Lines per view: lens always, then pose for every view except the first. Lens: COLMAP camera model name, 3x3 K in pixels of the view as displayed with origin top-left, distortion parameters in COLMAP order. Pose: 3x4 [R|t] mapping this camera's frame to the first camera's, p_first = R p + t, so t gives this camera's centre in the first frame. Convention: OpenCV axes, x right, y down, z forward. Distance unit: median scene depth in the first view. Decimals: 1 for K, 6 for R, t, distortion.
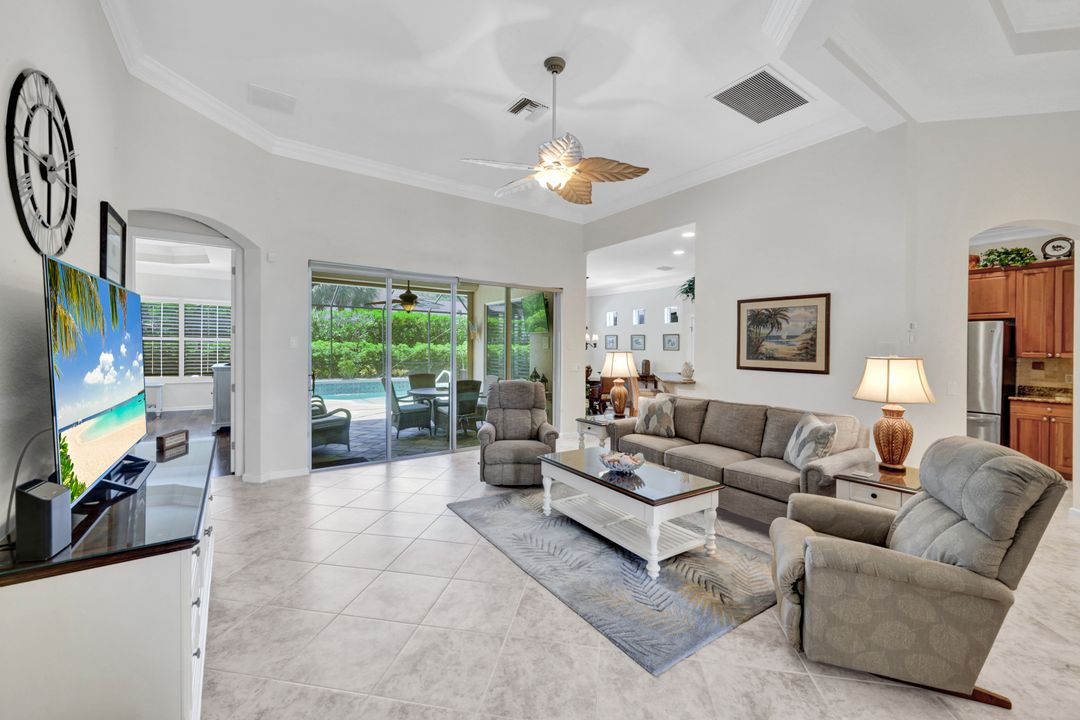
lens RADIAL K [[431.9, 0, 535.0], [0, 431.9, 349.5], [0, 0, 1]] dist [-0.003198, 0.000092]
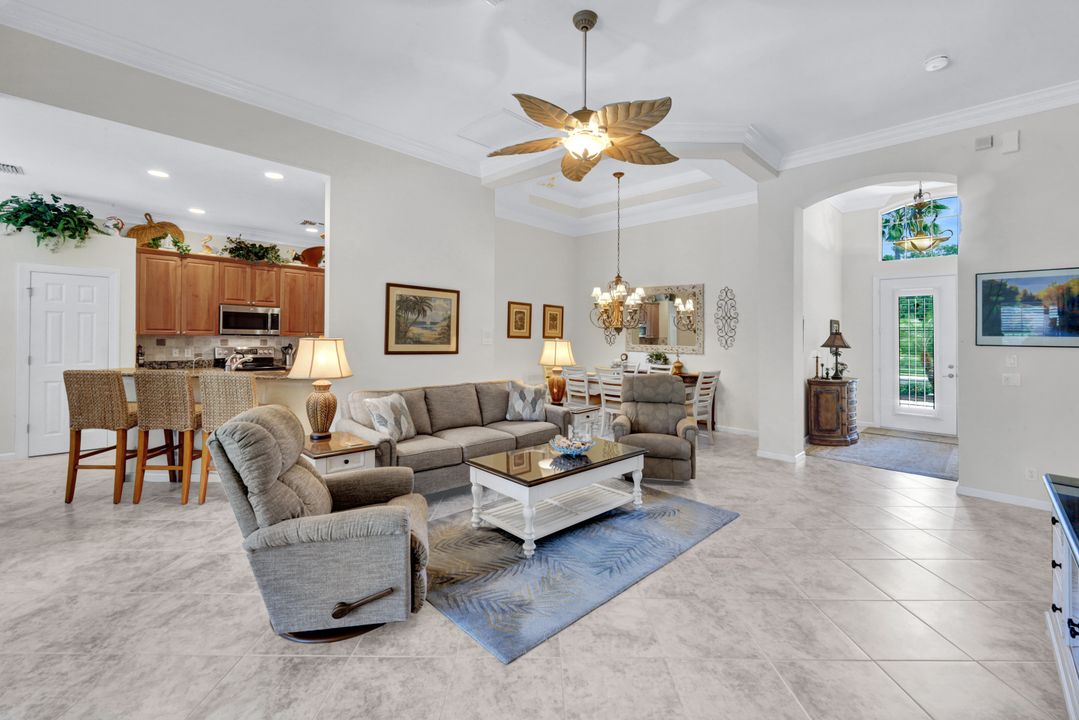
lens RADIAL K [[438.2, 0, 537.6], [0, 438.2, 333.2], [0, 0, 1]] dist [-0.000984, 0.000024]
pose [[-0.166516, -0.007816, 0.986008, -0.623896], [-0.012867, 0.999901, 0.005753, -0.013681], [-0.985955, -0.011729, -0.166600, 0.947951]]
